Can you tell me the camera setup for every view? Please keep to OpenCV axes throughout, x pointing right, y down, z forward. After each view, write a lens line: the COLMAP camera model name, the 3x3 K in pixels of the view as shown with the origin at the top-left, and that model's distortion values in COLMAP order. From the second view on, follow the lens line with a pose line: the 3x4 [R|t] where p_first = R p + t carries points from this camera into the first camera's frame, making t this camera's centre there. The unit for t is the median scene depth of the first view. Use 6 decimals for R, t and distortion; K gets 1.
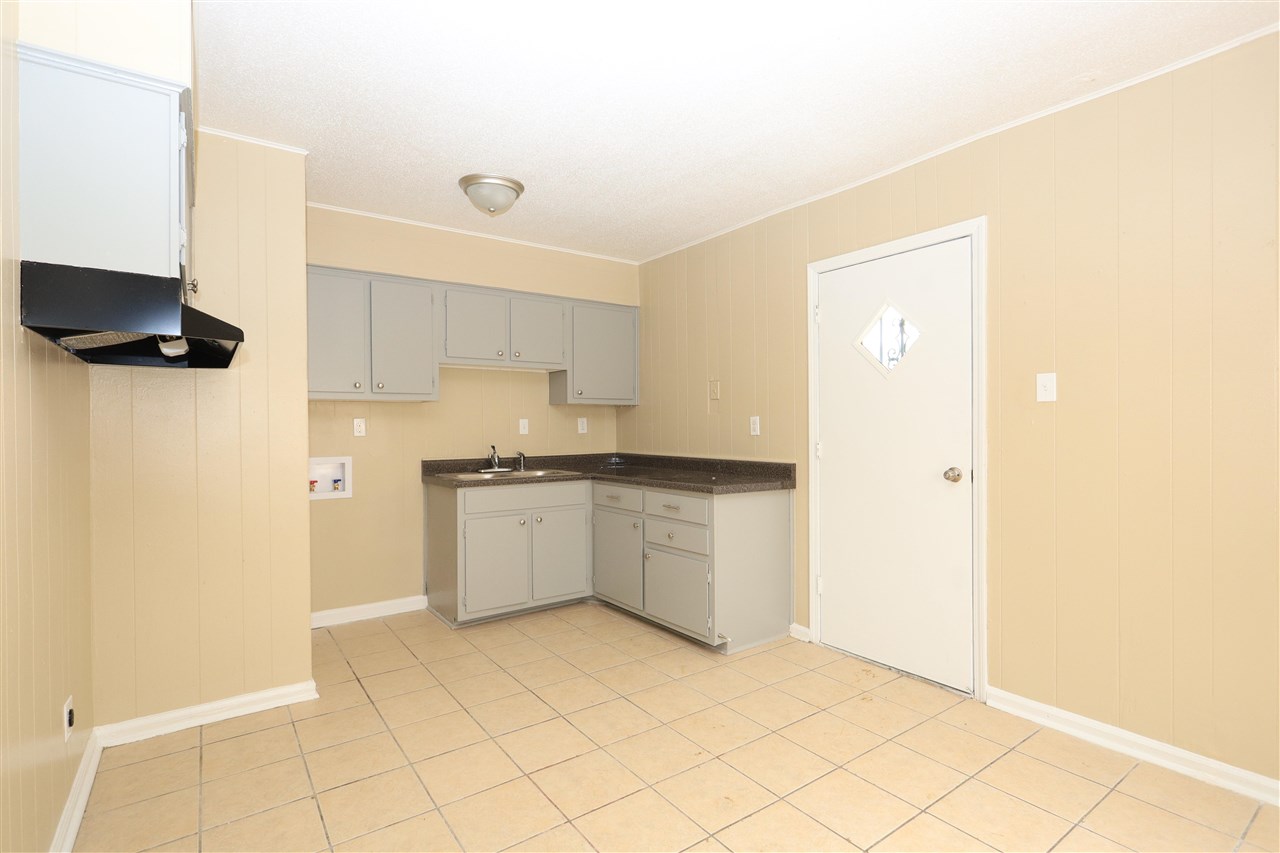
lens RADIAL K [[605.1, 0, 638.6], [0, 605.1, 431.7], [0, 0, 1]] dist [-0.000434, 0.000282]
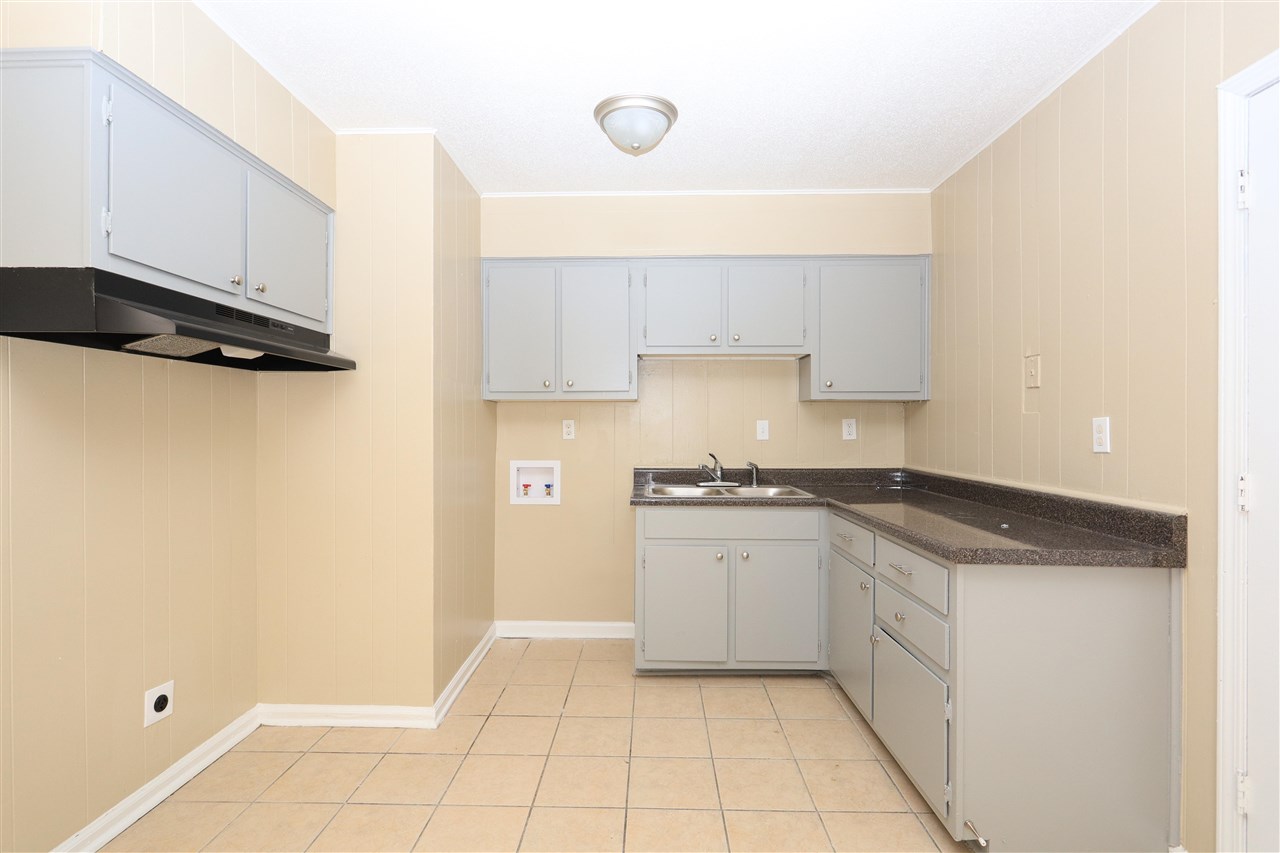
lens RADIAL K [[605.1, 0, 638.6], [0, 605.1, 431.7], [0, 0, 1]] dist [-0.000434, 0.000282]
pose [[0.797879, 0.012980, -0.602678, 0.183516], [-0.012044, 0.999912, 0.005591, -0.010442], [0.602697, 0.002798, 0.797965, 0.328140]]
